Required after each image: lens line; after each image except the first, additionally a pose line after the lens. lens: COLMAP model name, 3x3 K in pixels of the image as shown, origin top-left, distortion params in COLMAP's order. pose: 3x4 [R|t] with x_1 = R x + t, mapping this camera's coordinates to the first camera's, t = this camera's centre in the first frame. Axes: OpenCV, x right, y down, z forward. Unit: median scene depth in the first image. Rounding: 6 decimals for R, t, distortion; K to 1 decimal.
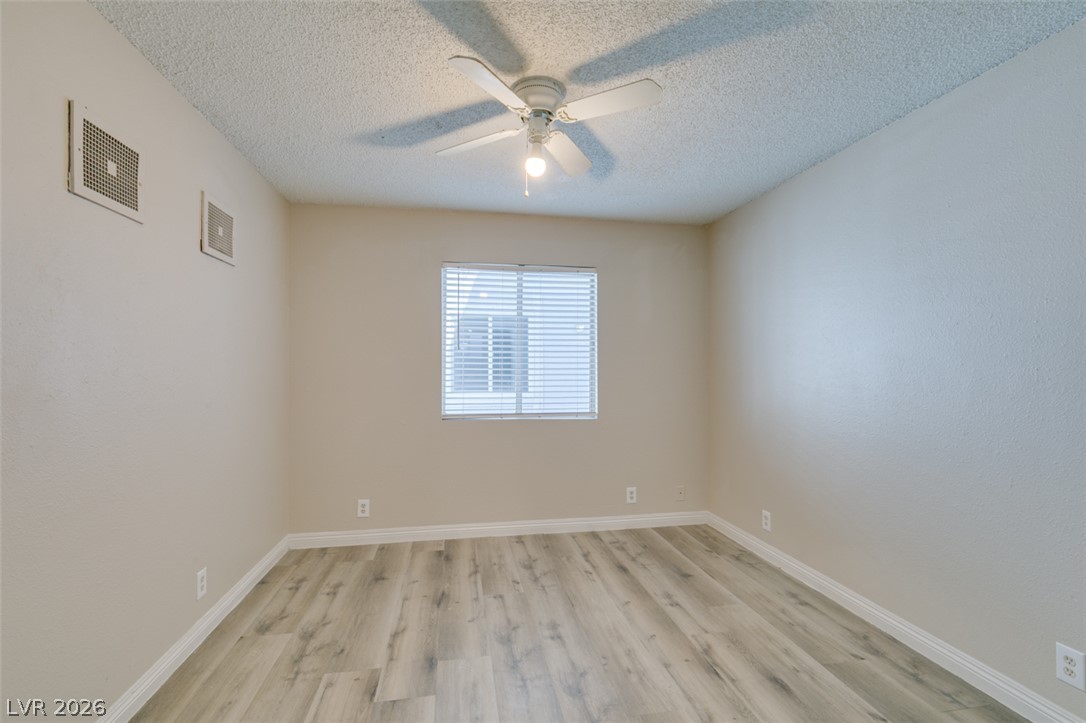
lens RADIAL K [[486.6, 0, 543.0], [0, 486.6, 361.5], [0, 0, 1]] dist [-0.000750, -0.000740]
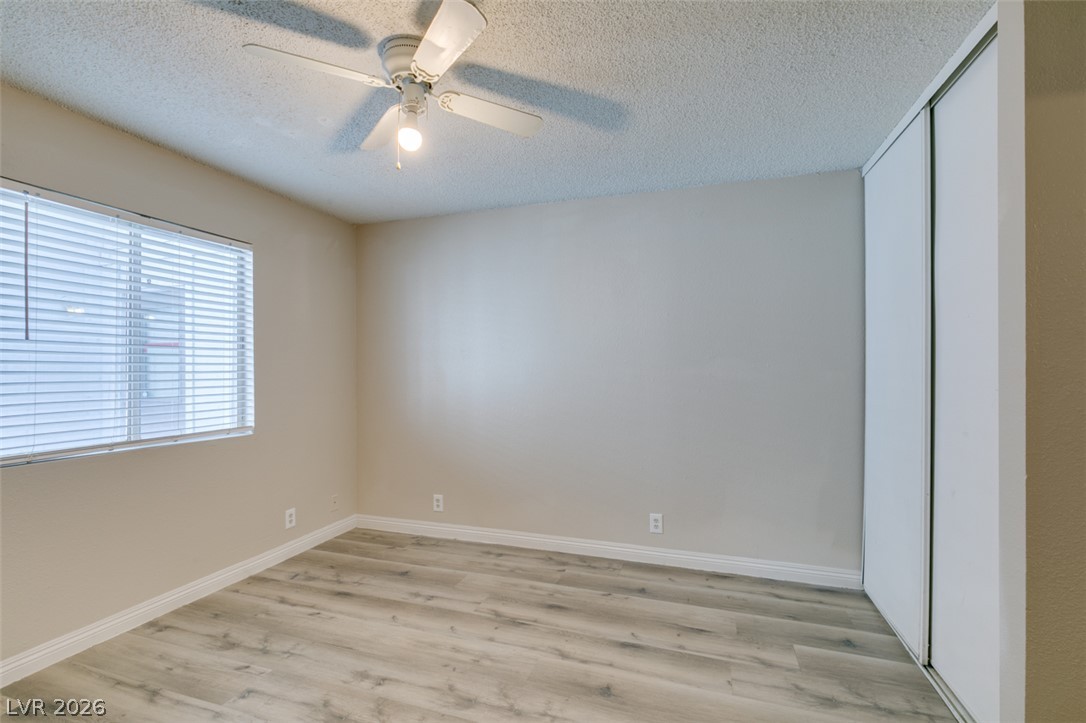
lens RADIAL K [[486.6, 0, 541.7], [0, 486.6, 363.7], [0, 0, 1]] dist [0.000912, 0.000333]
pose [[0.491875, 0.002767, 0.870662, -0.448697], [-0.005293, 0.999986, -0.000188, 0.000262], [-0.870650, -0.004516, 0.491882, 0.249664]]
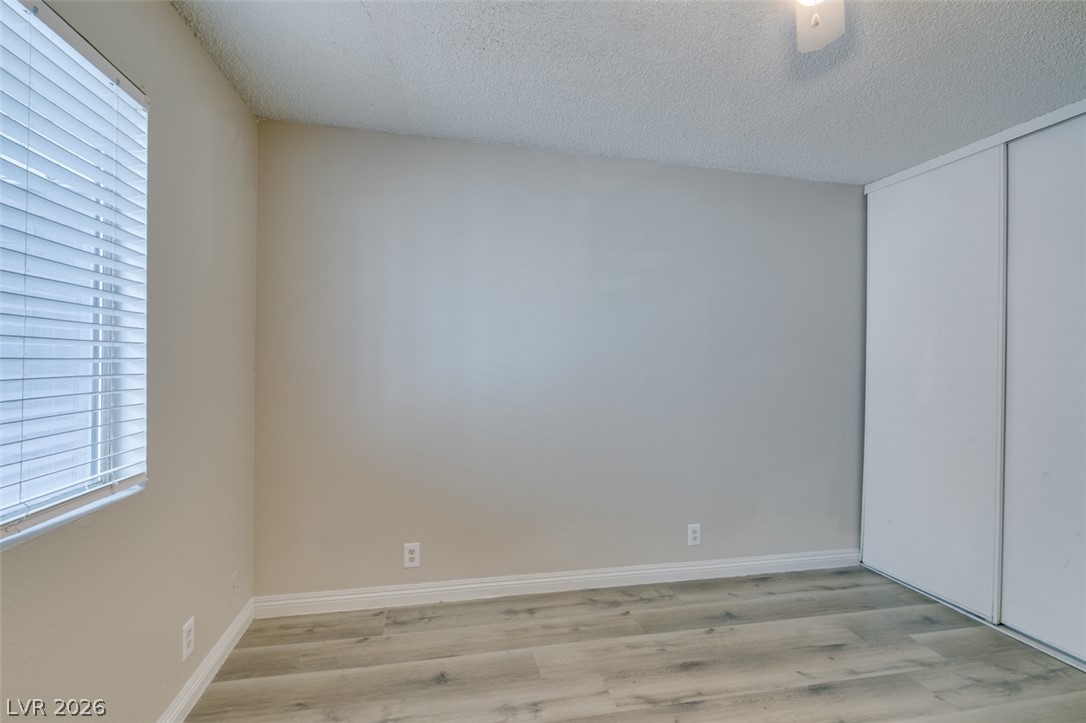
lens RADIAL K [[496.0, 0, 544.1], [0, 496.0, 359.4], [0, 0, 1]] dist [-0.003449, 0.000055]
pose [[-0.026654, -0.000171, 0.999645, -0.370680], [-0.025282, 0.999680, -0.000503, 0.008736], [-0.999325, -0.025286, -0.026650, 0.885211]]
